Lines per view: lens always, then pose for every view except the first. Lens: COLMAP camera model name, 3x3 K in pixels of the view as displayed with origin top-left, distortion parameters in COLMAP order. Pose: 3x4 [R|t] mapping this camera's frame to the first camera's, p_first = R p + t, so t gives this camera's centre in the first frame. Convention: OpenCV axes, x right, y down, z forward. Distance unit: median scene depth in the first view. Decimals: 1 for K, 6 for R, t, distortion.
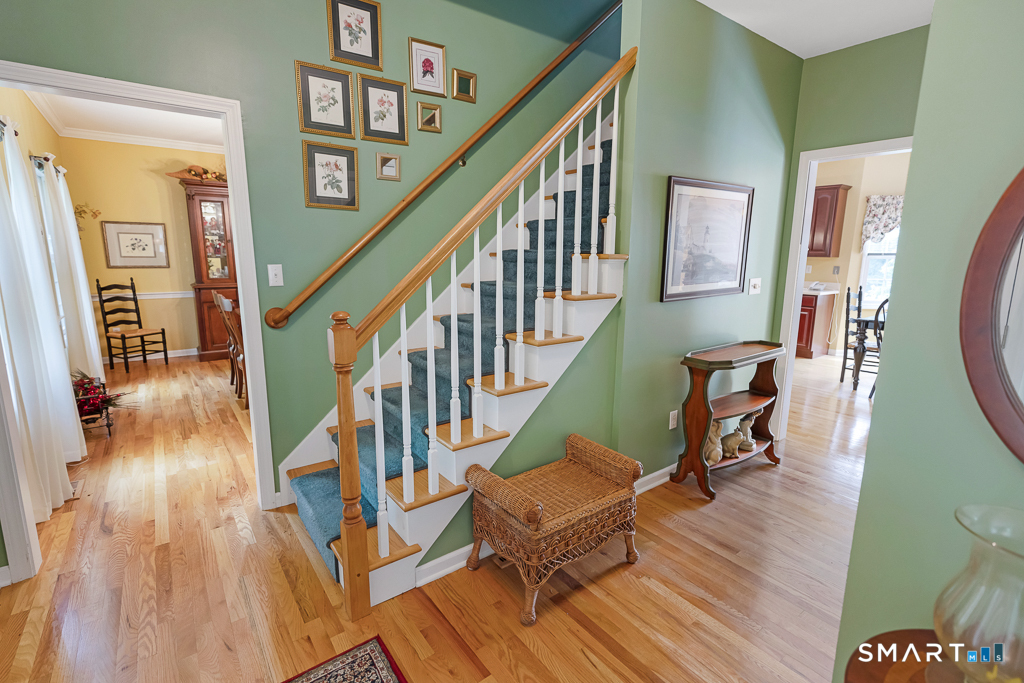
lens RADIAL K [[476.2, 0, 512.0], [0, 476.2, 336.9], [0, 0, 1]] dist [0.004886, -0.000084]
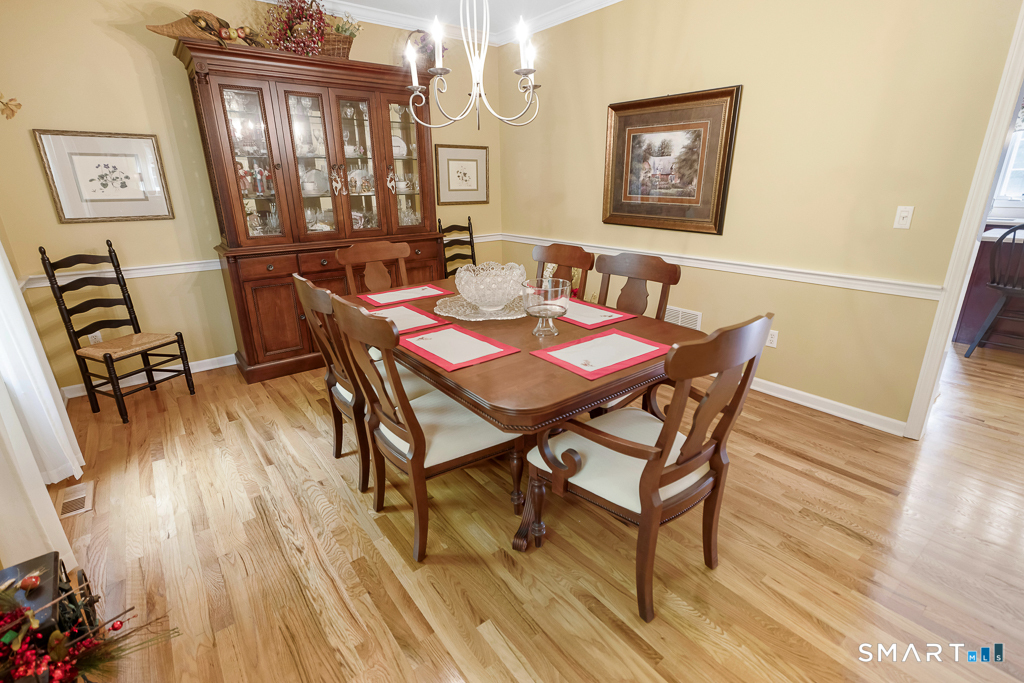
lens RADIAL K [[476.2, 0, 512.0], [0, 476.2, 336.9], [0, 0, 1]] dist [0.004886, -0.000084]
pose [[0.999602, -0.026003, 0.010969, -0.350008], [0.024203, 0.989756, 0.140706, -0.081037], [-0.014516, -0.140384, 0.989991, 0.444666]]
